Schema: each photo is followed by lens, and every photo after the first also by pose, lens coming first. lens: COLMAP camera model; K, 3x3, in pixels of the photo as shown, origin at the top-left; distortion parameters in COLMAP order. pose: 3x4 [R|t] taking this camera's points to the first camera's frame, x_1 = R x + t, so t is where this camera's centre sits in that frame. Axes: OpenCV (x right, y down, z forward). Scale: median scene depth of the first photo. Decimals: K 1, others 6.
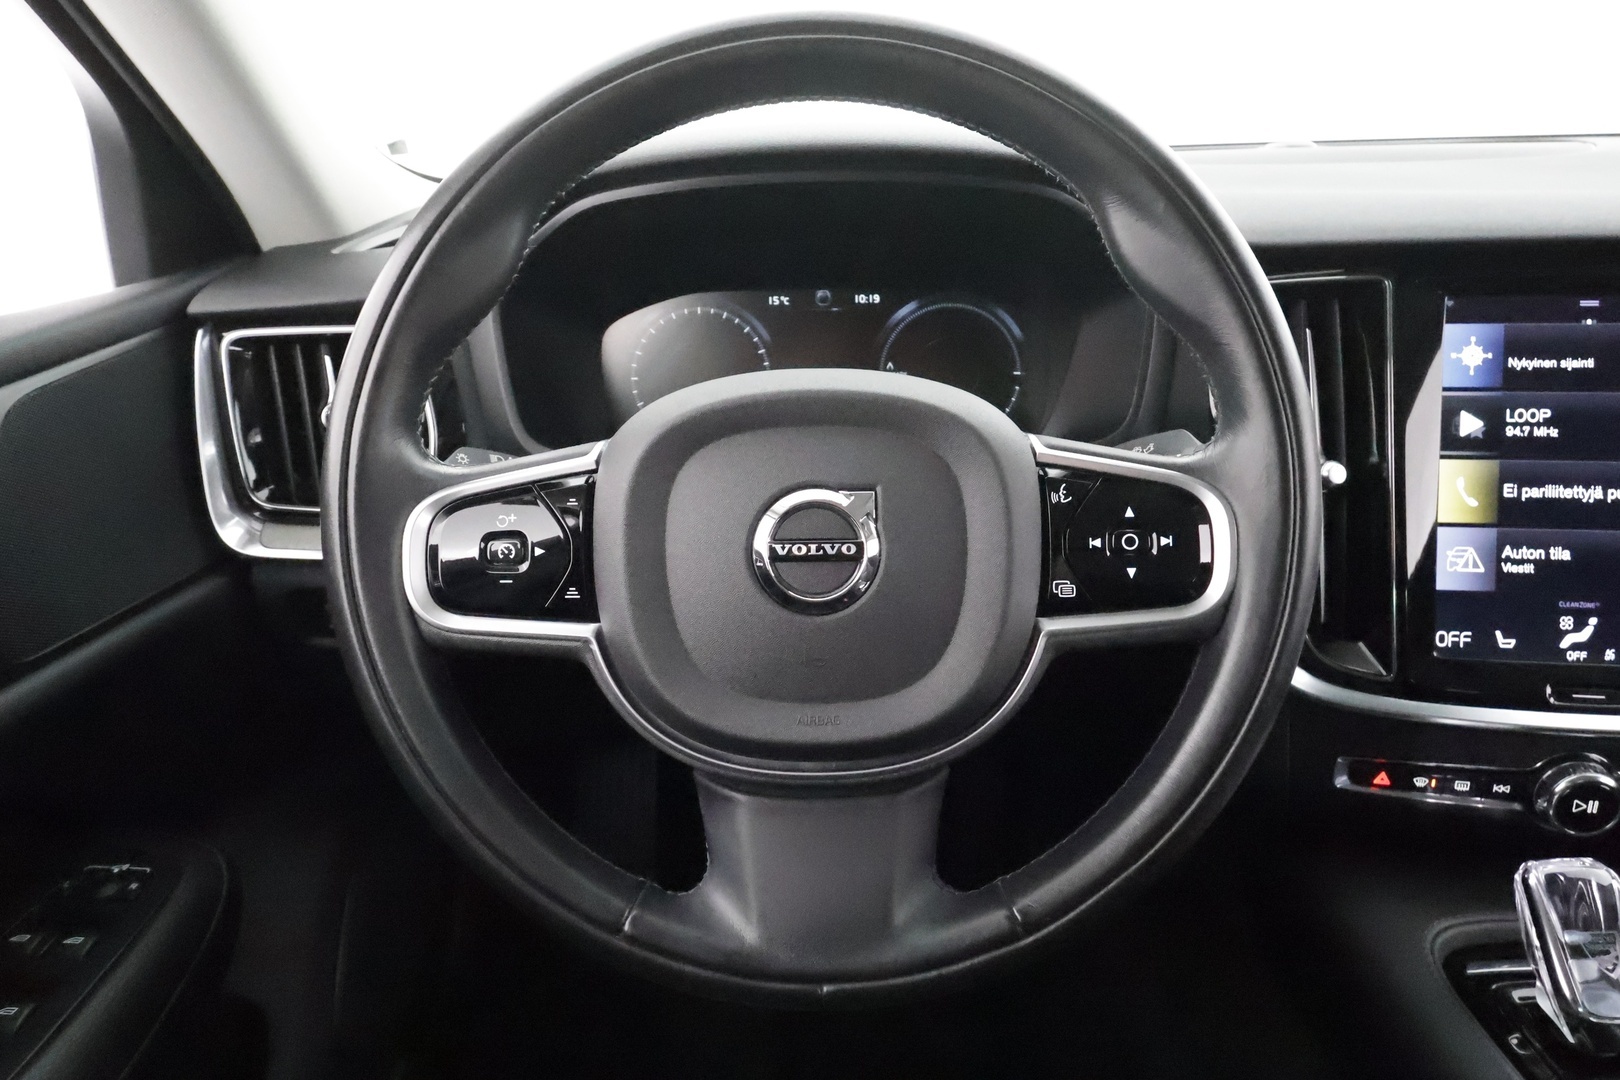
lens RADIAL K [[1120.4, 0, 794.1], [0, 1120.4, 540.7], [0, 0, 1]] dist [0.001689, 0.002453]
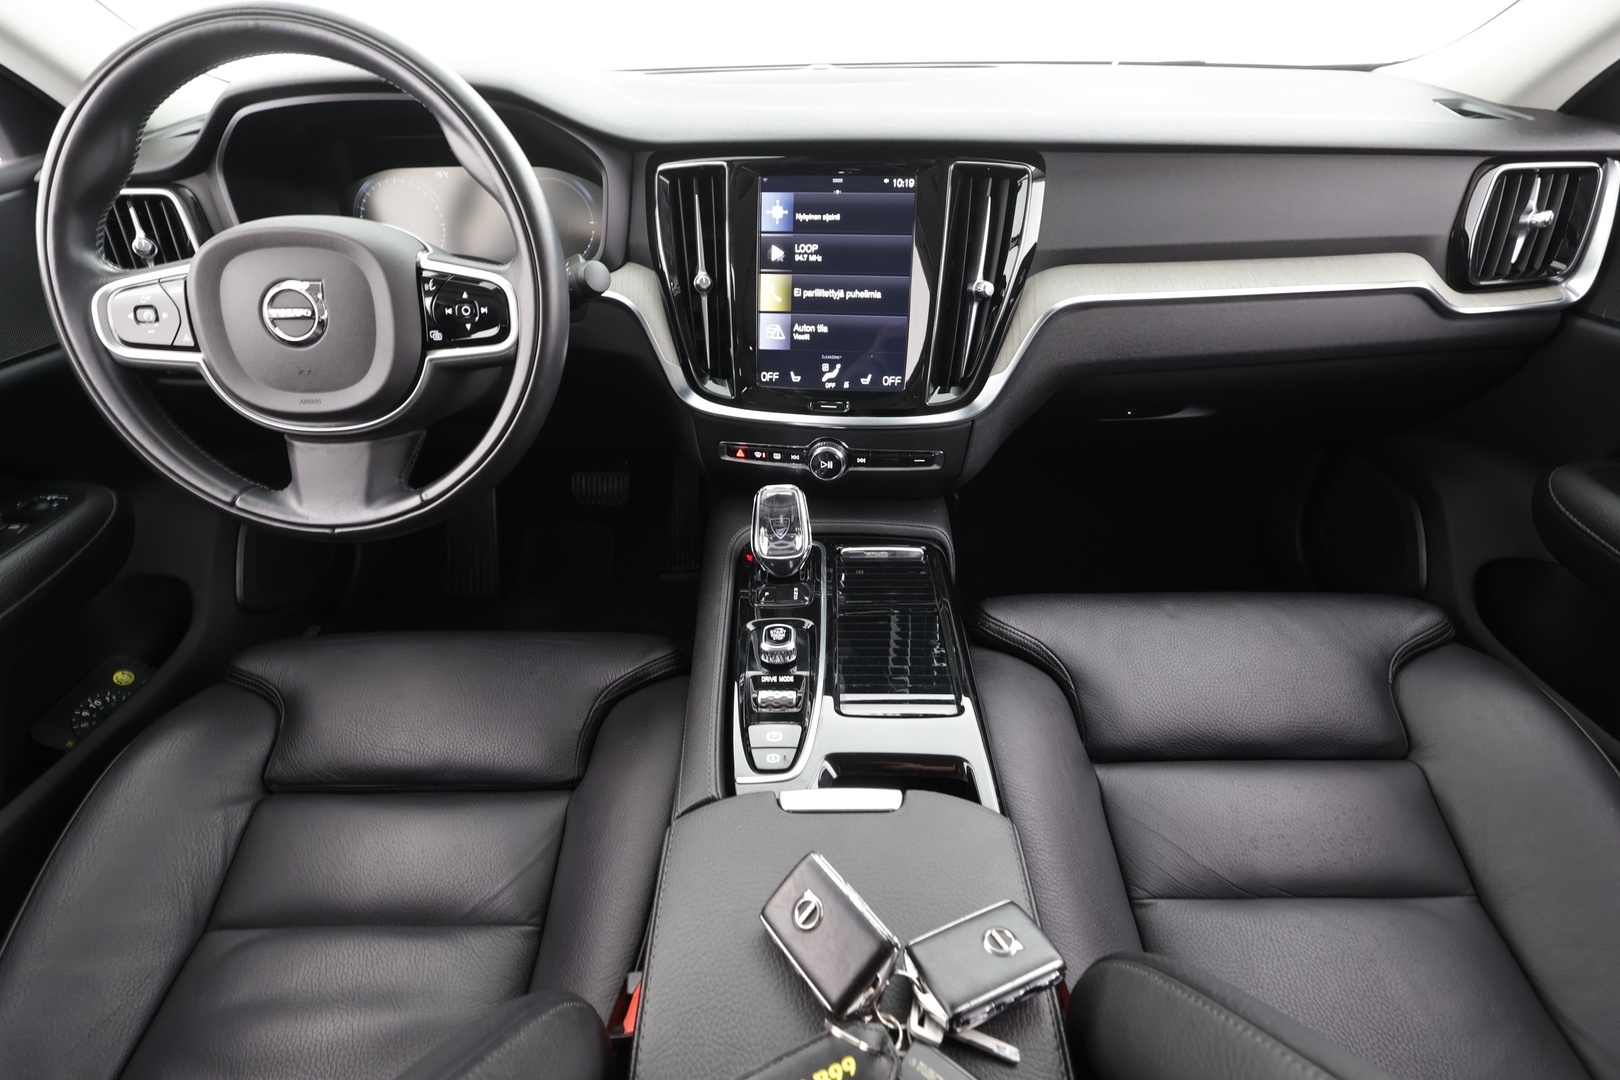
lens RADIAL K [[758.2, 0, 807.8], [0, 758.2, 535.7], [0, 0, 1]] dist [-0.001439, -0.001715]
pose [[0.999879, 0.001149, 0.015543, 0.708599], [-0.004730, 0.972606, 0.232413, 0.058547], [-0.014850, -0.232458, 0.972493, -0.308868]]
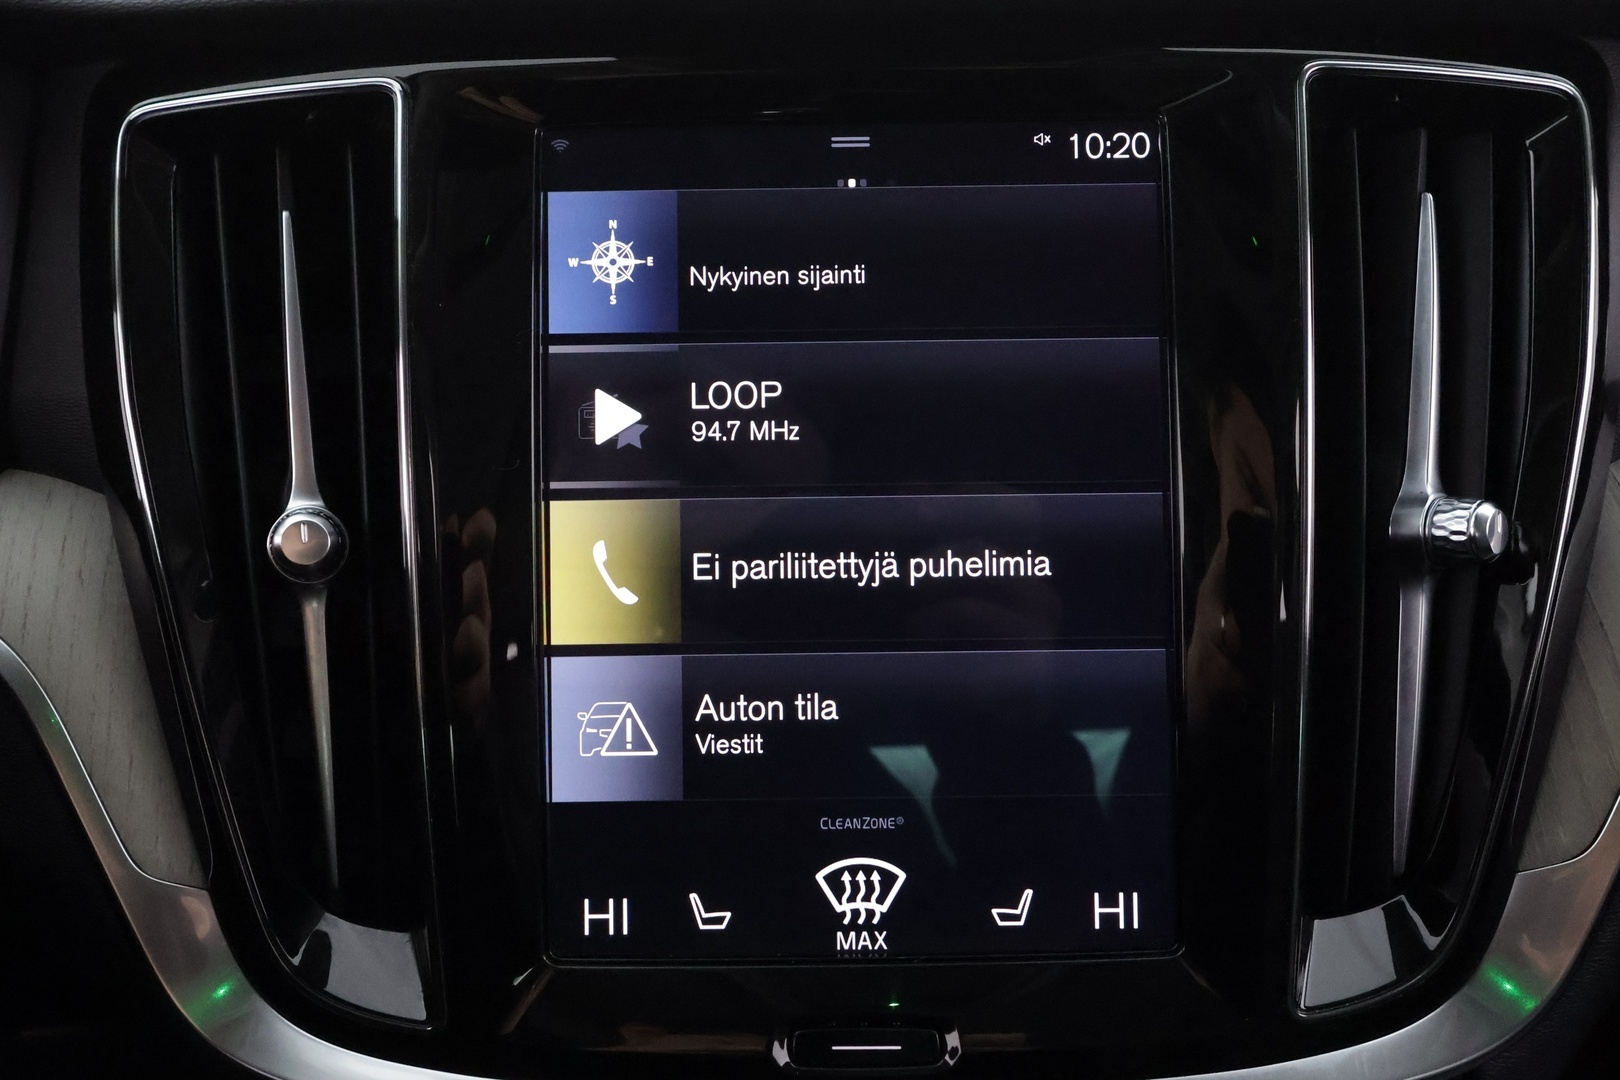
lens RADIAL K [[1346.7, 0, 812.7], [0, 1346.7, 548.1], [0, 0, 1]] dist [0.000584, -0.013906]
pose [[0.988255, -0.032470, 0.149325, 0.669717], [0.039684, 0.998172, -0.045588, -0.029538], [-0.147571, 0.050978, 0.987737, 0.530221]]
